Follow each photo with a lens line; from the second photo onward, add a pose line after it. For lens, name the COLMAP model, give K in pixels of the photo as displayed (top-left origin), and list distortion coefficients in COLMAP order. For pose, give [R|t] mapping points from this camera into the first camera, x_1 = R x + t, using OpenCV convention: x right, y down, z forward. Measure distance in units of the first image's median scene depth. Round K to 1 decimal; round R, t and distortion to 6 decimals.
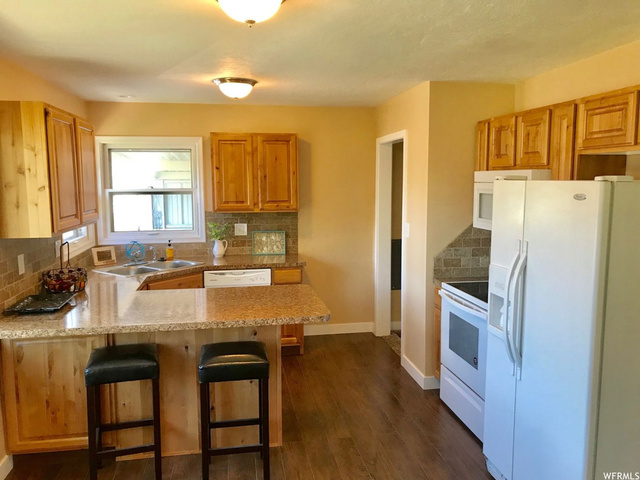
lens RADIAL K [[528.6, 0, 320.0], [0, 528.6, 240.0], [0, 0, 1]] dist [0.002559, -0.002771]
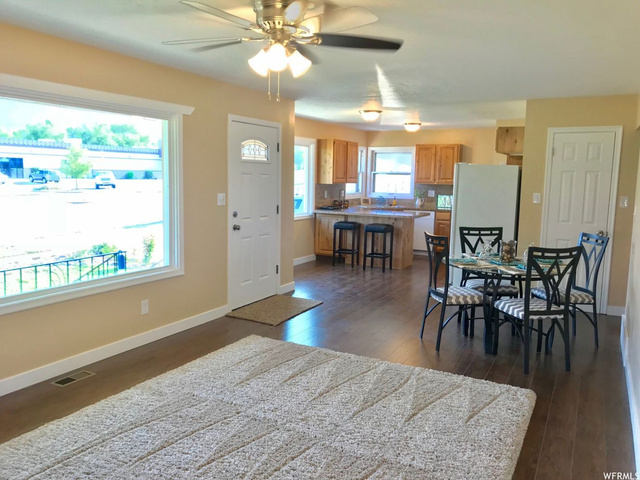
lens RADIAL K [[528.6, 0, 320.0], [0, 528.6, 240.0], [0, 0, 1]] dist [0.002559, -0.002771]
pose [[0.801308, 0.089755, -0.591481, 0.730744], [-0.087507, 0.995633, 0.032533, 0.130719], [0.591817, 0.025690, 0.805663, -0.857108]]
